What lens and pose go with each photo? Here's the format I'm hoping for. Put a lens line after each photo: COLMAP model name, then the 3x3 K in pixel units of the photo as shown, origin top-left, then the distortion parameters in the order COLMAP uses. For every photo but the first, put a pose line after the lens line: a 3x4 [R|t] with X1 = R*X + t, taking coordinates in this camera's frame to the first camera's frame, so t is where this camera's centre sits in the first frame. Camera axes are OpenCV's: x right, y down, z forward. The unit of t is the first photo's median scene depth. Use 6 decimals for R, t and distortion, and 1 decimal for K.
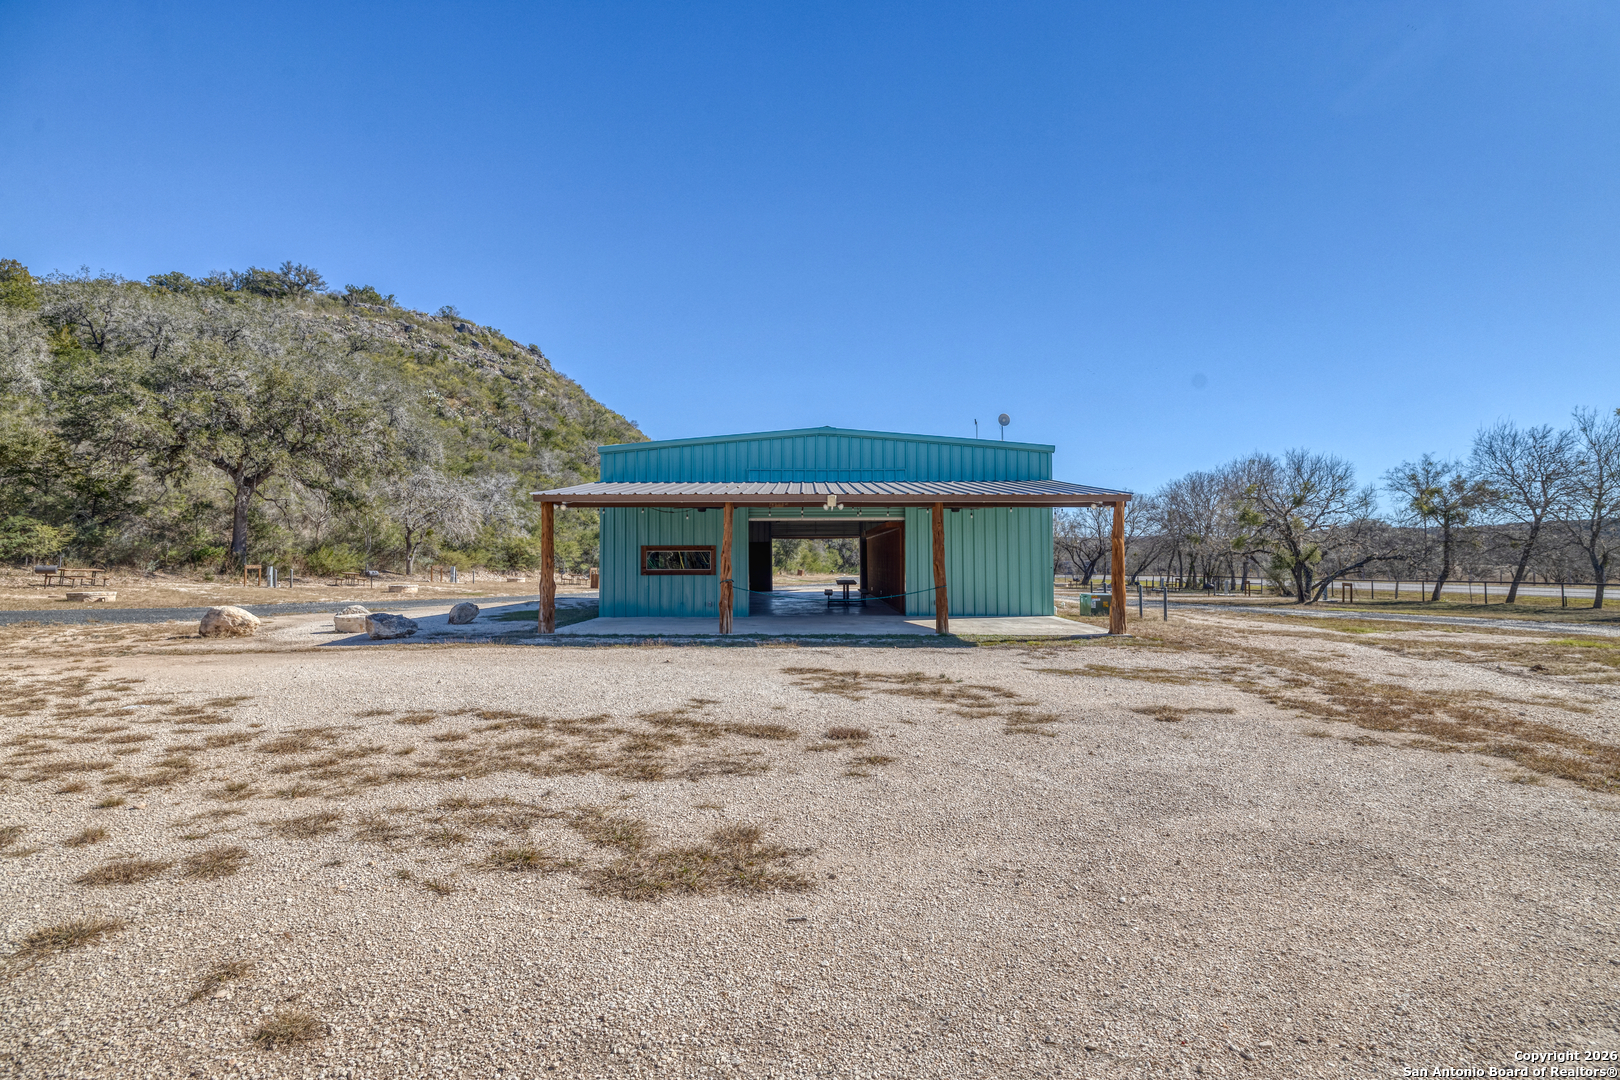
lens RADIAL K [[818.1, 0, 809.2], [0, 818.1, 534.4], [0, 0, 1]] dist [0.005434, 0.000310]
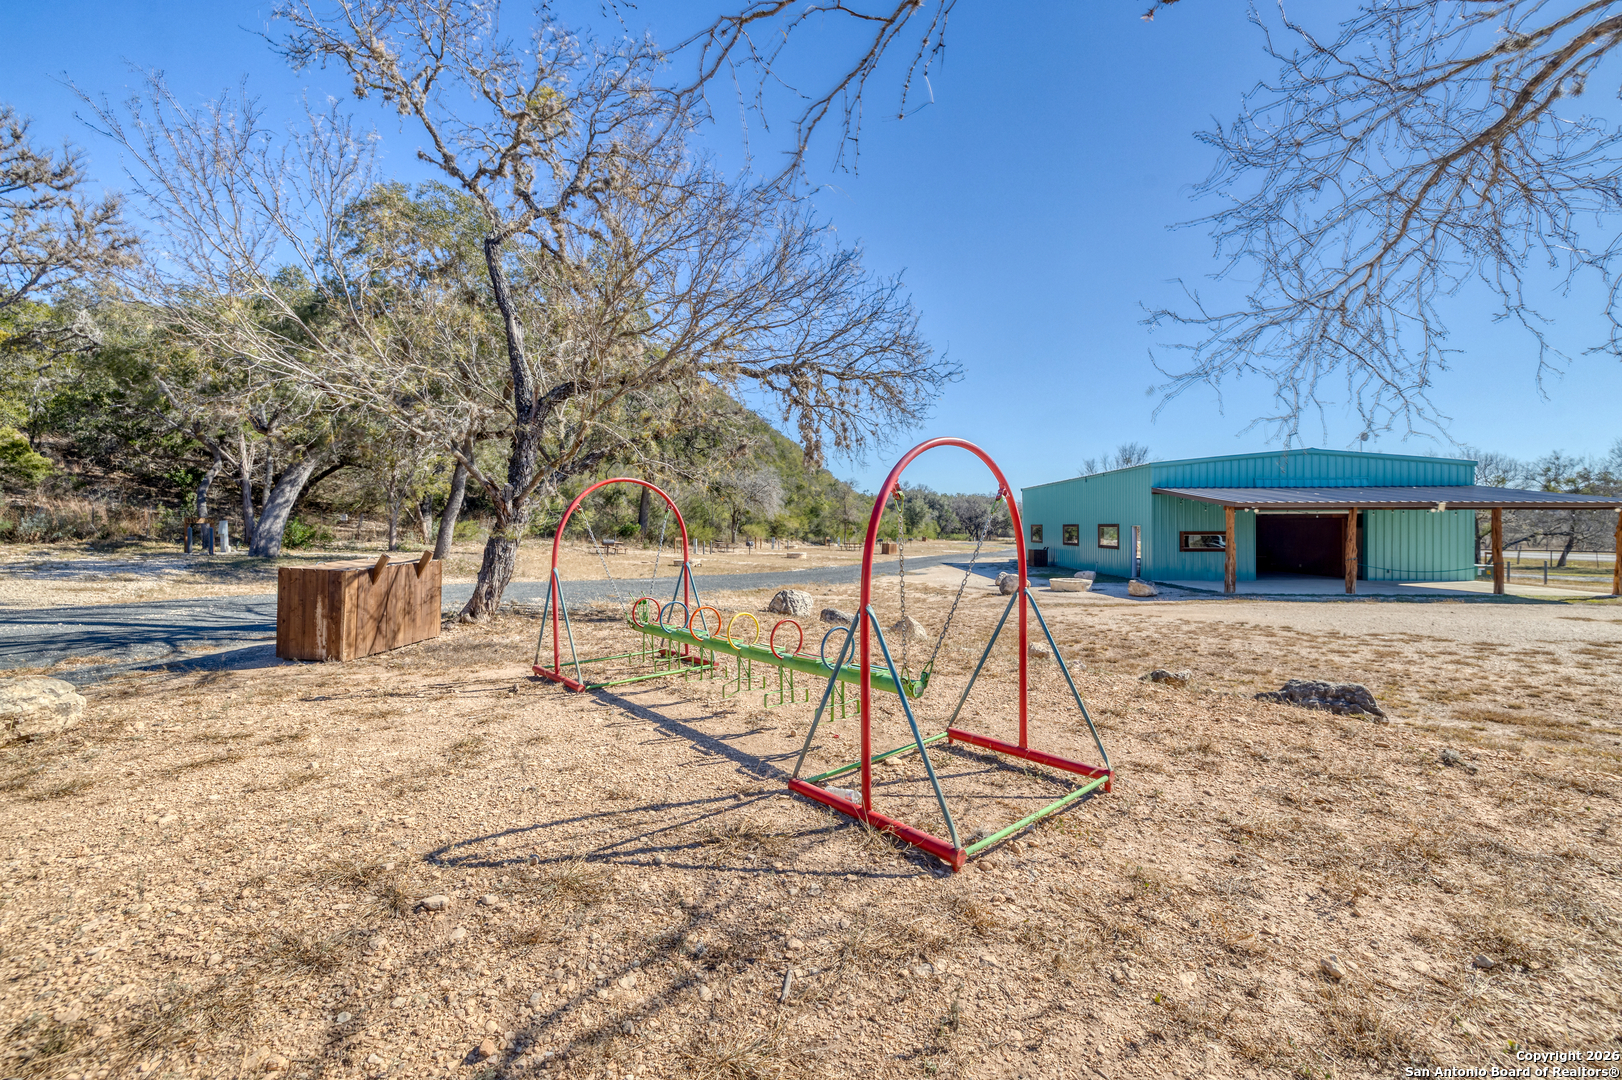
lens RADIAL K [[699.7, 0, 809.9], [0, 699.7, 534.1], [0, 0, 1]] dist [0.000315, -0.000134]
pose [[0.999769, 0.001180, -0.021476, -0.814239], [-0.000247, 0.999059, 0.043369, -0.034009], [0.021507, -0.043354, 0.998828, -0.239689]]
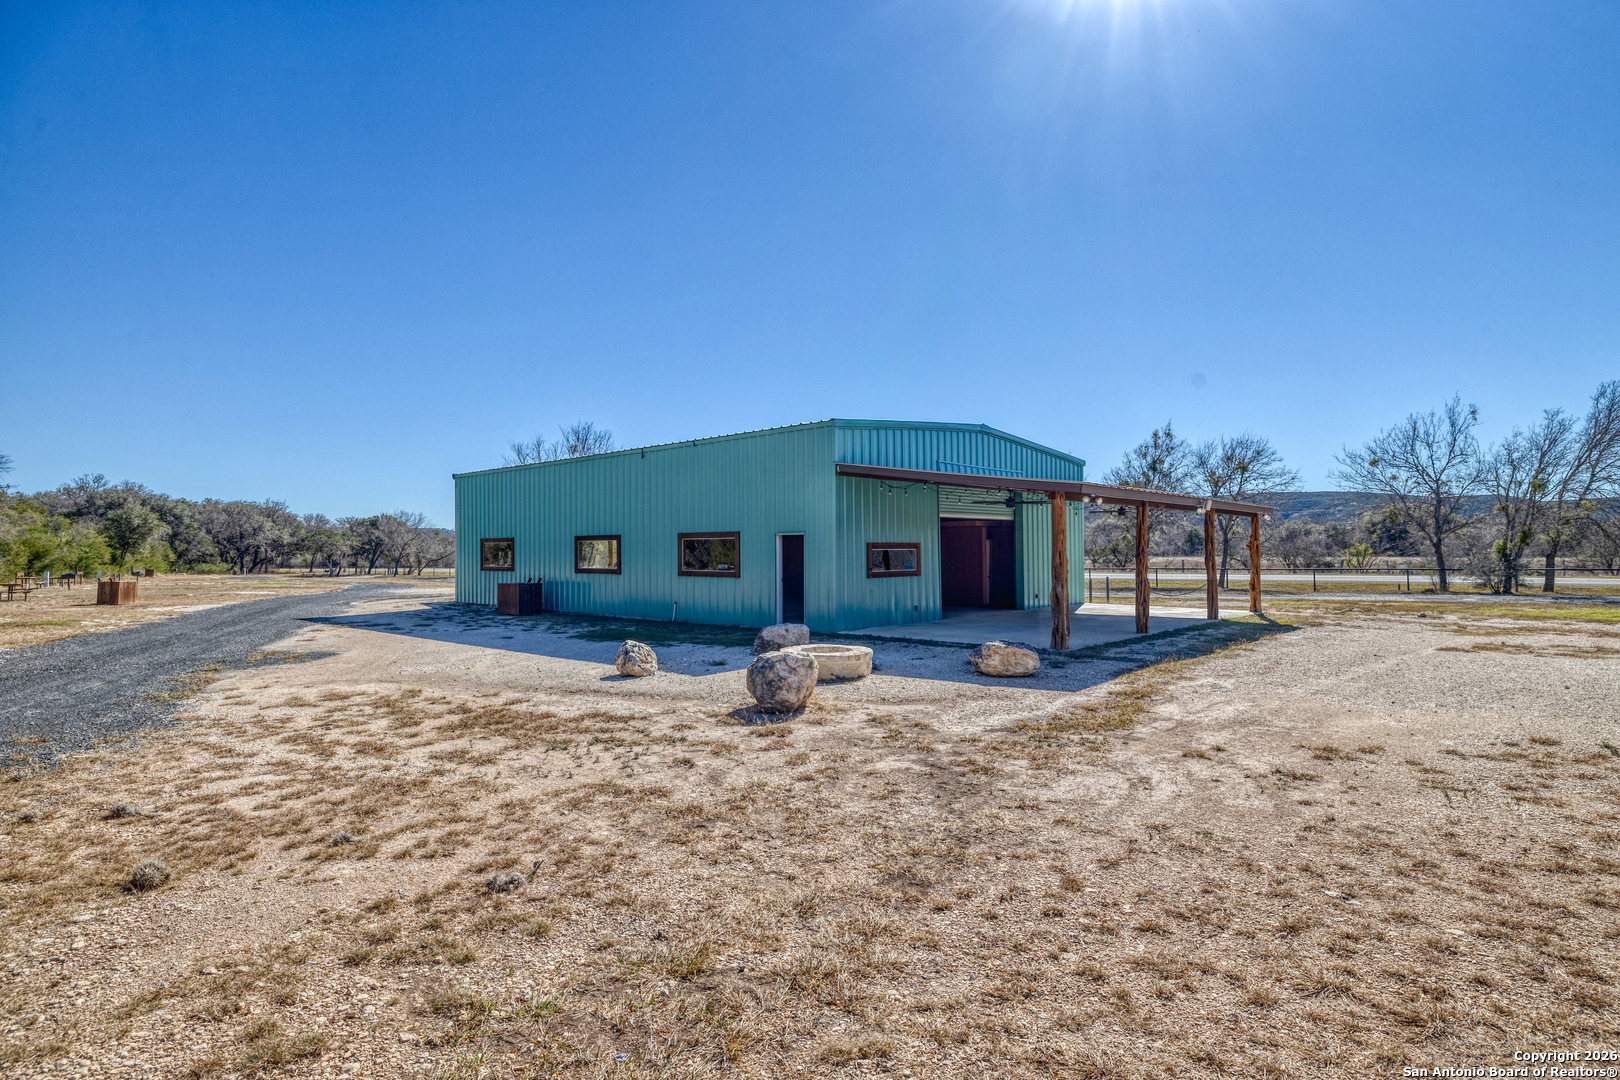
lens RADIAL K [[818.1, 0, 811.8], [0, 818.1, 545.1], [0, 0, 1]] dist [0.005434, 0.000310]
pose [[0.663282, 0.001885, 0.748367, -0.832367], [-0.018822, 0.999723, 0.014165, 0.006166], [-0.748133, -0.023481, 0.663134, 0.501260]]
